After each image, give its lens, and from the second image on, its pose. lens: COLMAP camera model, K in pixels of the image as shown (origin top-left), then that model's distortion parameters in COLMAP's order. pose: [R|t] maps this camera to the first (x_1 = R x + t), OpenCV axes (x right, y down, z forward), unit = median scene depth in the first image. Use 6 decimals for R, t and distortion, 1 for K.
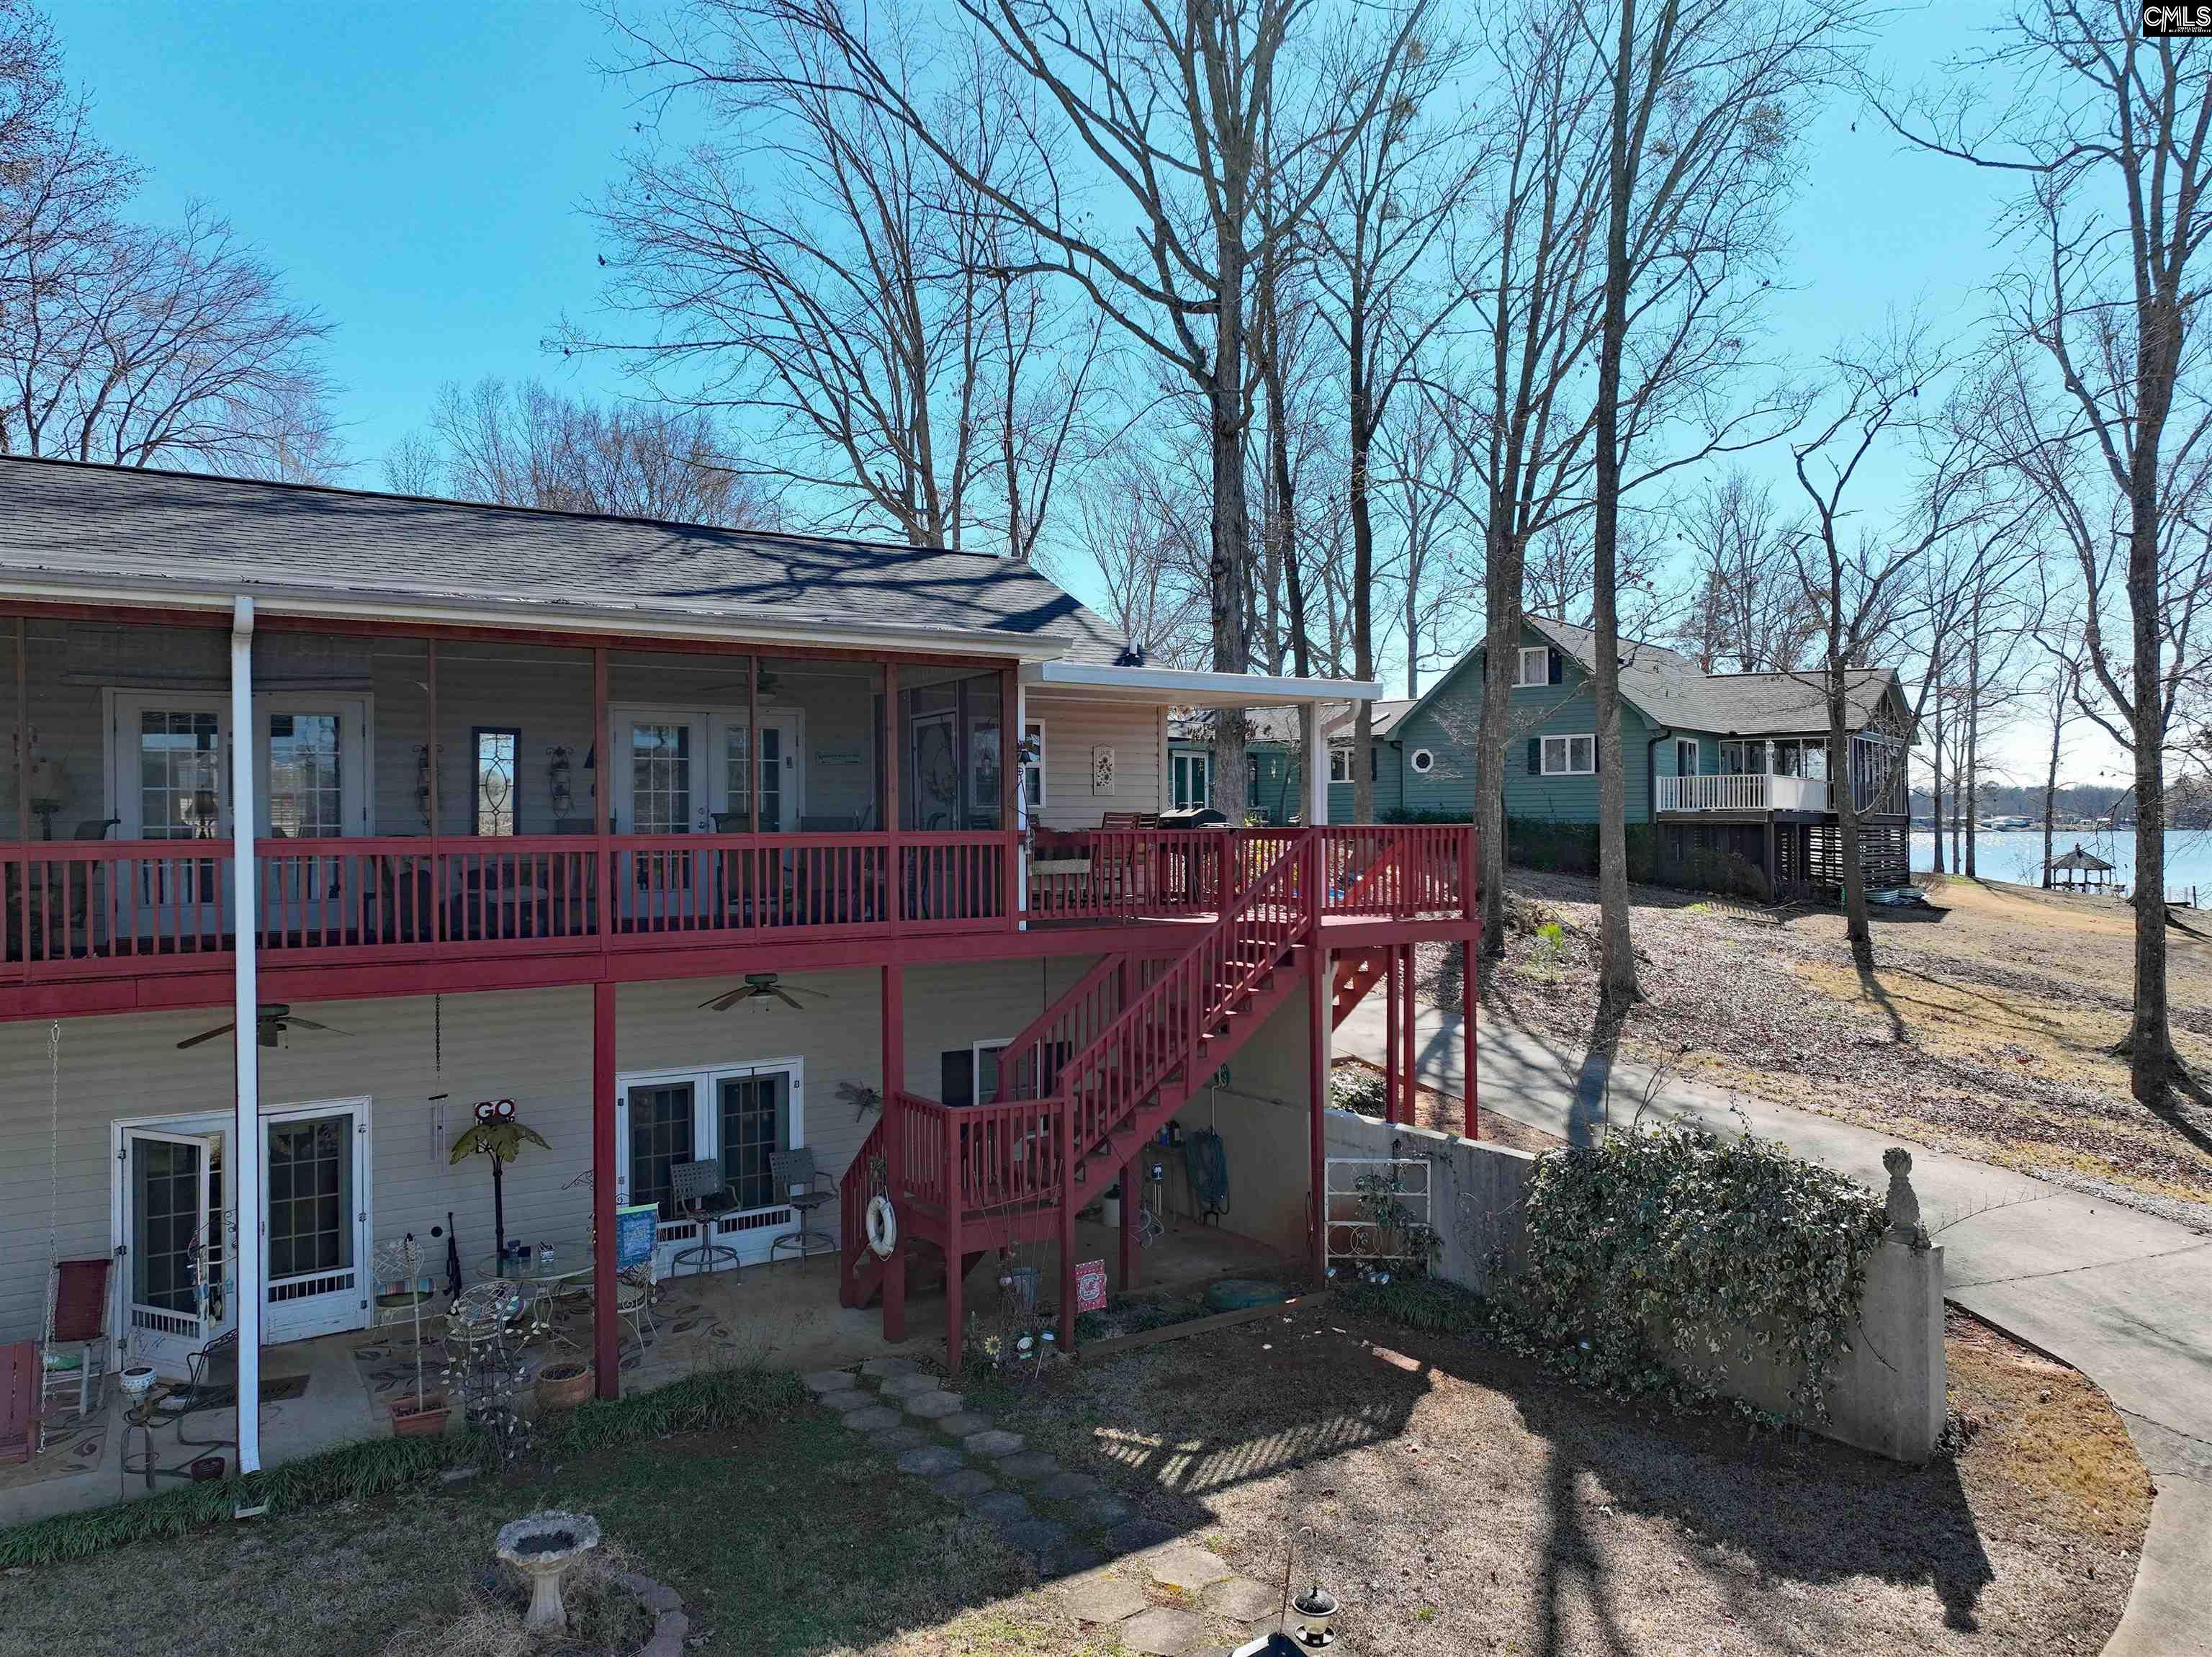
lens RADIAL K [[1542.4, 0, 1106.6], [0, 1542.4, 825.1], [0, 0, 1]] dist [0.011057, 0.006974]
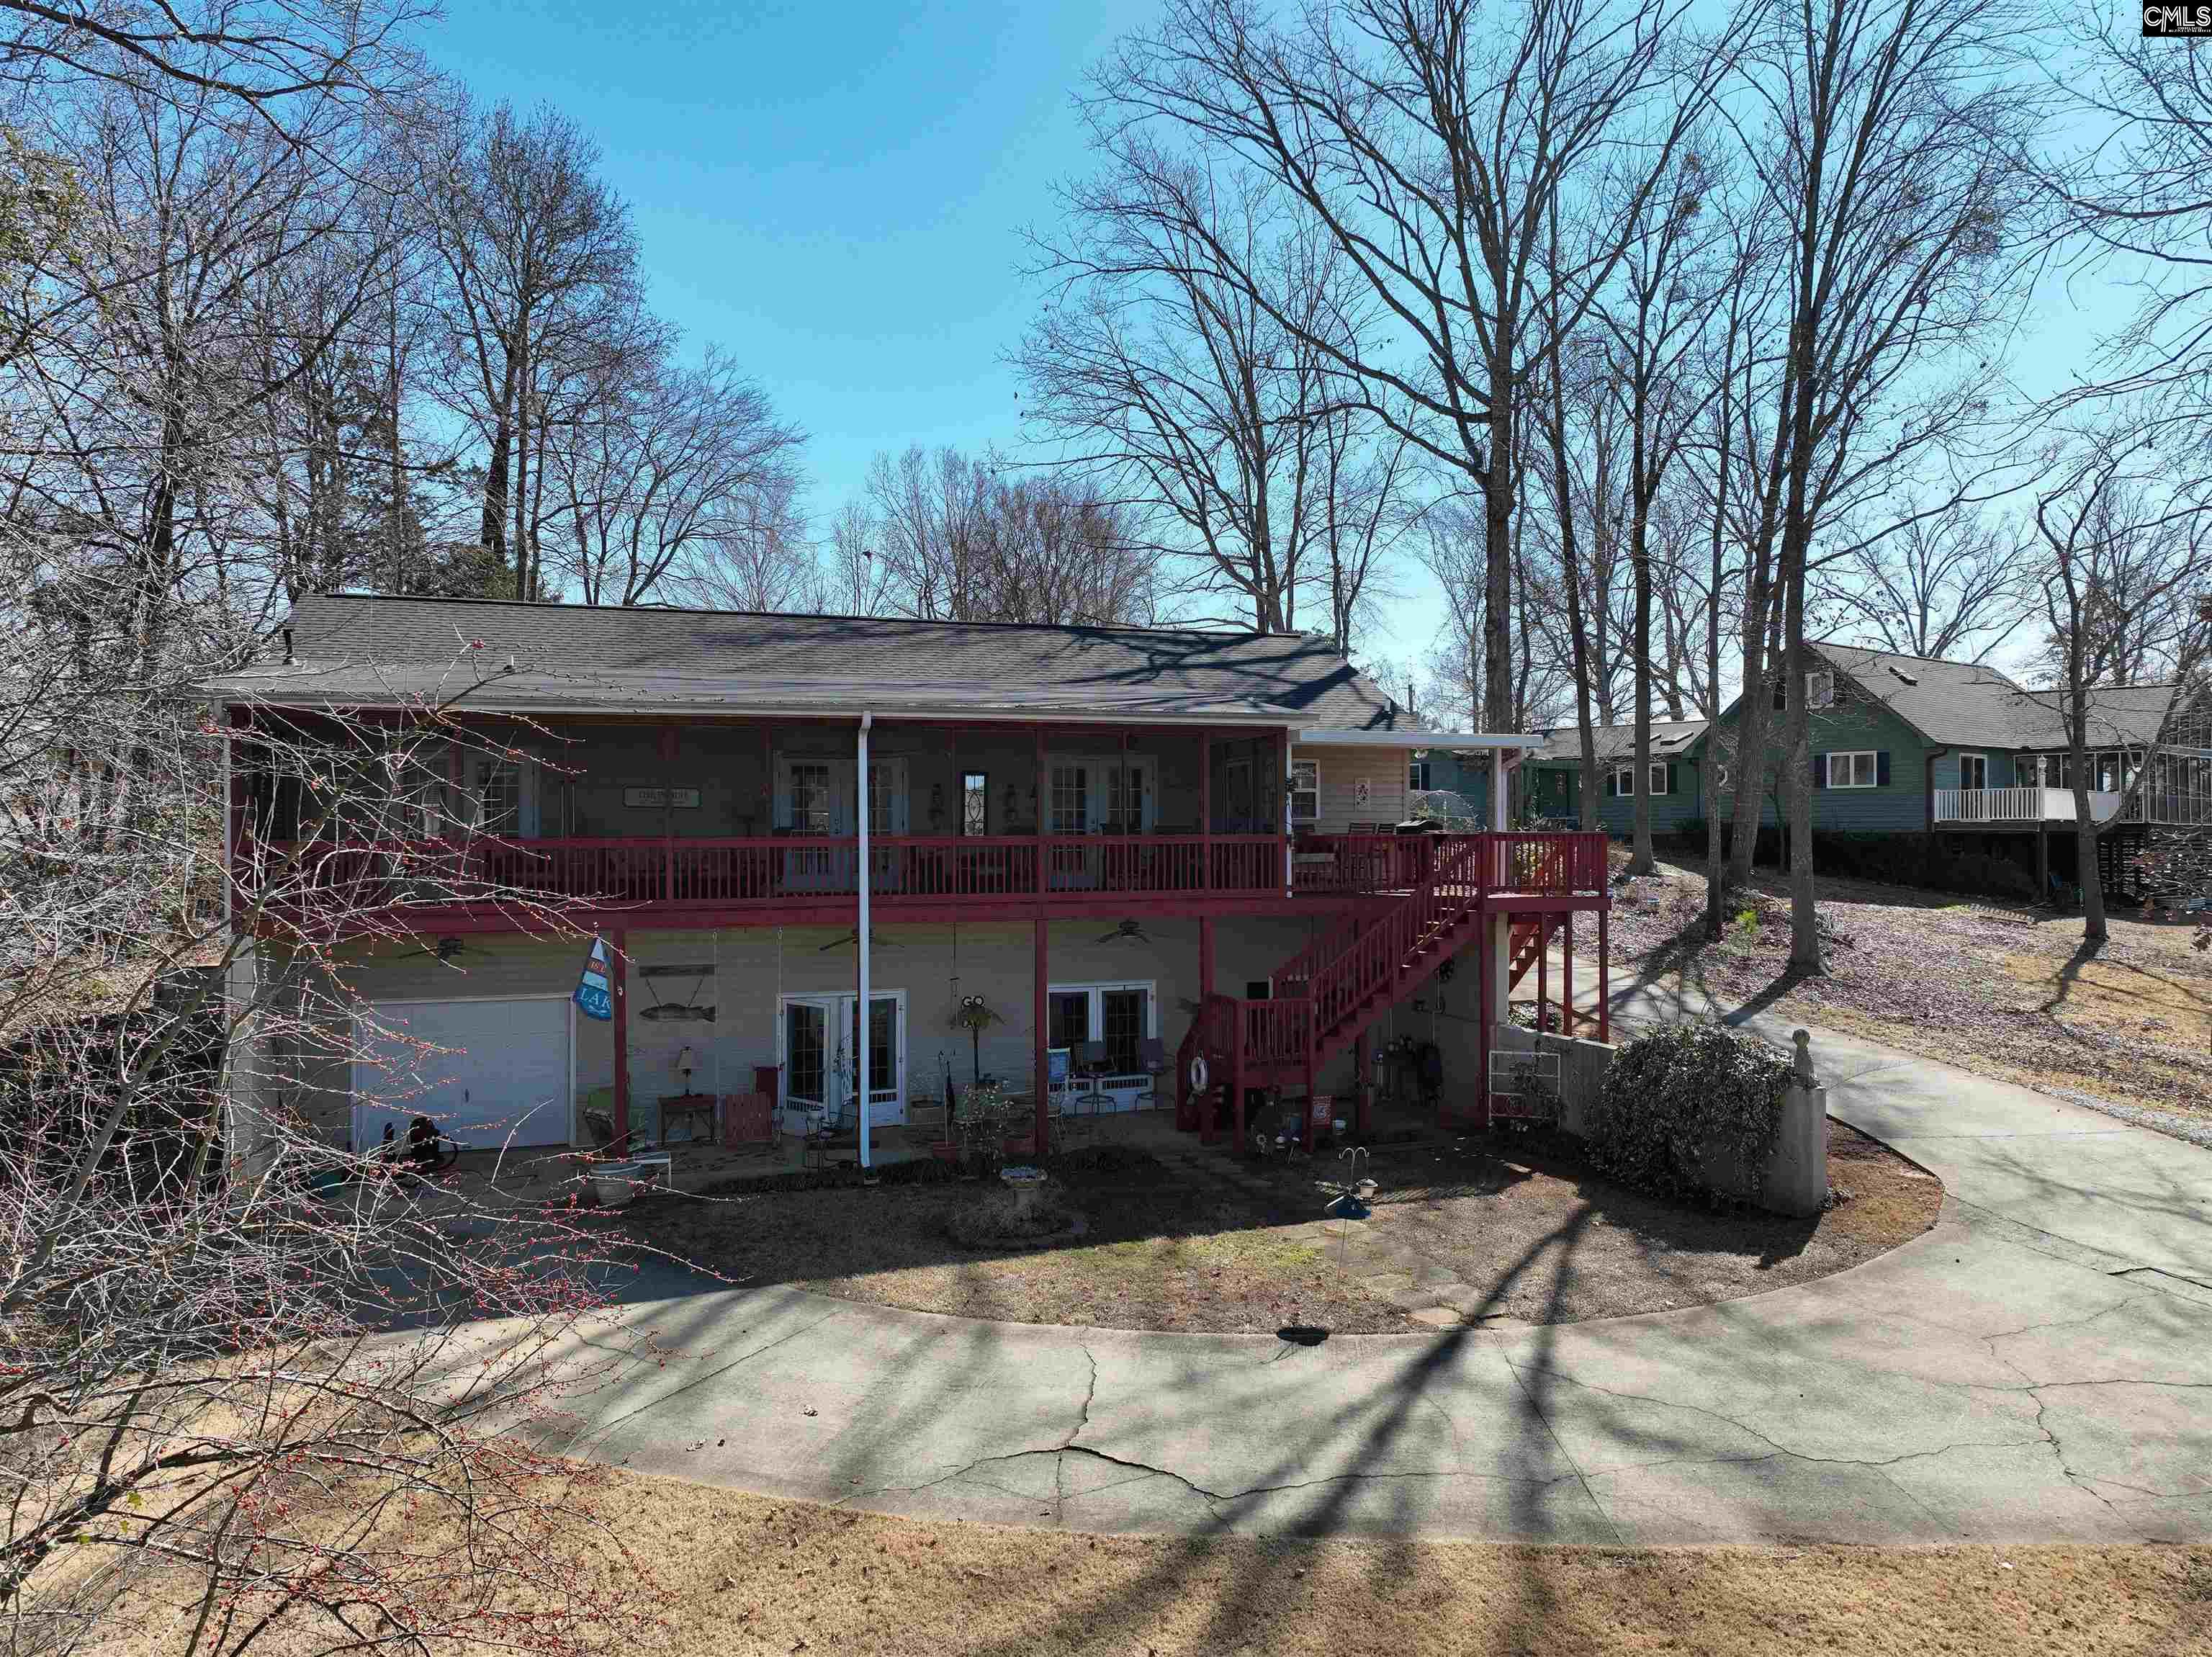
lens RADIAL K [[1542.4, 0, 1106.6], [0, 1542.4, 825.1], [0, 0, 1]] dist [0.011057, 0.006974]
pose [[0.970814, 0.002508, -0.239819, 0.110517], [-0.003675, 0.999983, -0.004417, 0.001162], [0.239804, 0.005169, 0.970808, -0.452296]]
